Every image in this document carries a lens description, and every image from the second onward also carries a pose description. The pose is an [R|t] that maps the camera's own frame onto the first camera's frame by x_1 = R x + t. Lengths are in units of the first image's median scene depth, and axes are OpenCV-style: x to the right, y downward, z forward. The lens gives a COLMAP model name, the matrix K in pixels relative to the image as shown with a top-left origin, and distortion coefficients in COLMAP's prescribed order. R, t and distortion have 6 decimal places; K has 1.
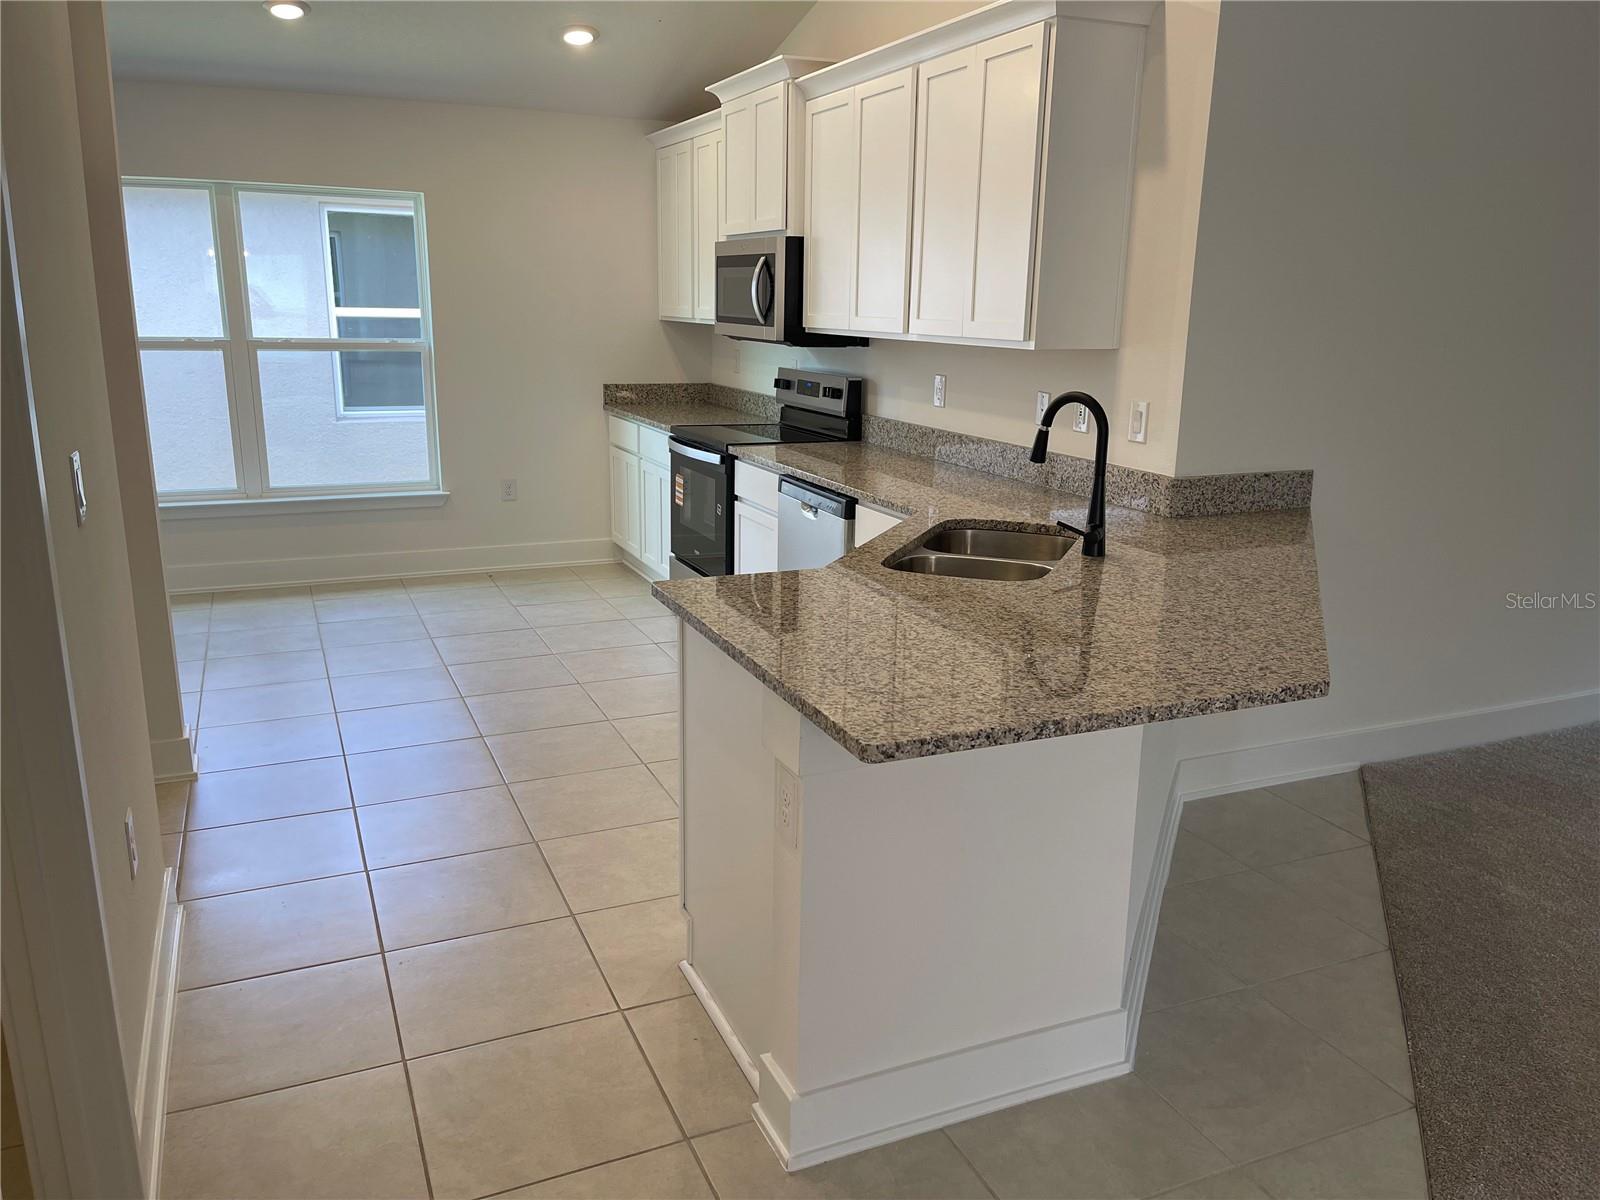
lens RADIAL K [[1213.8, 0, 802.8], [0, 1213.8, 597.1], [0, 0, 1]] dist [0.041418, 0.007398]
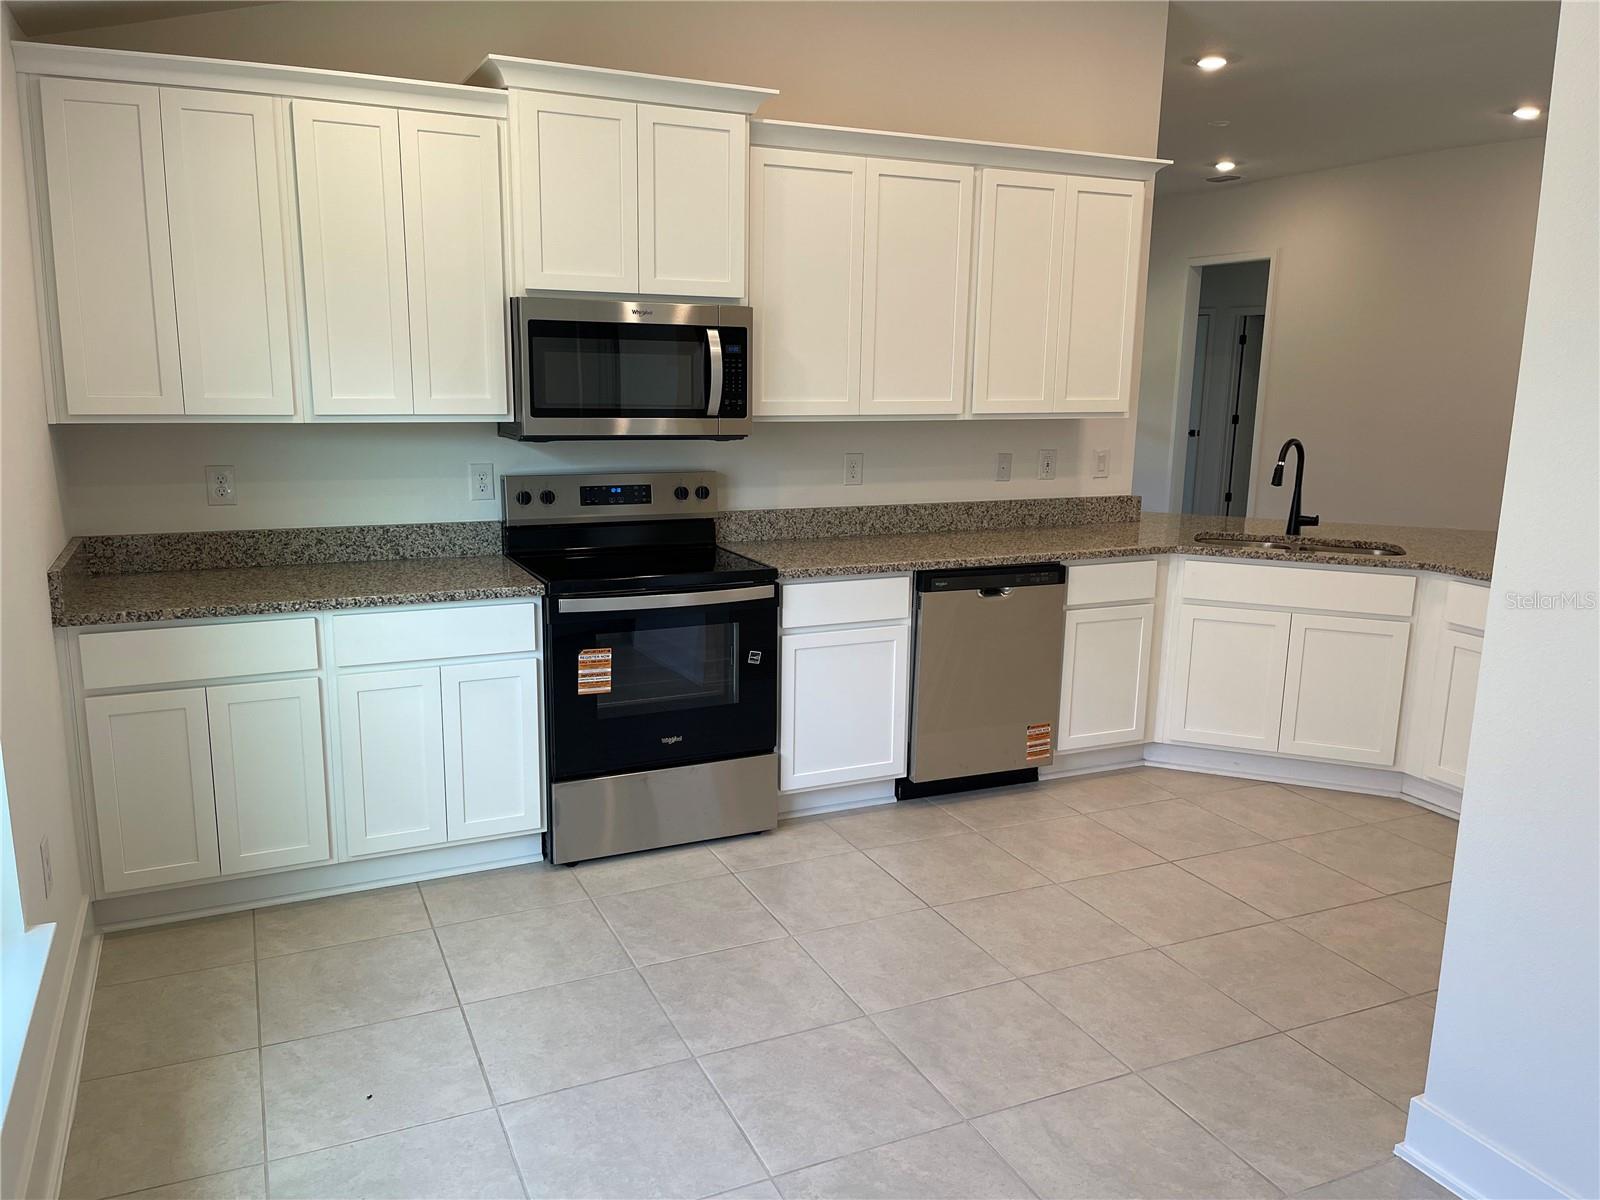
lens RADIAL K [[1213.8, 0, 799.8], [0, 1213.8, 600.8], [0, 0, 1]] dist [0.041418, 0.007398]
pose [[-0.018882, -0.220843, 0.975127, -0.877908], [0.220942, 0.950267, 0.219491, -0.292553], [-0.975104, 0.219591, 0.030851, 1.026030]]
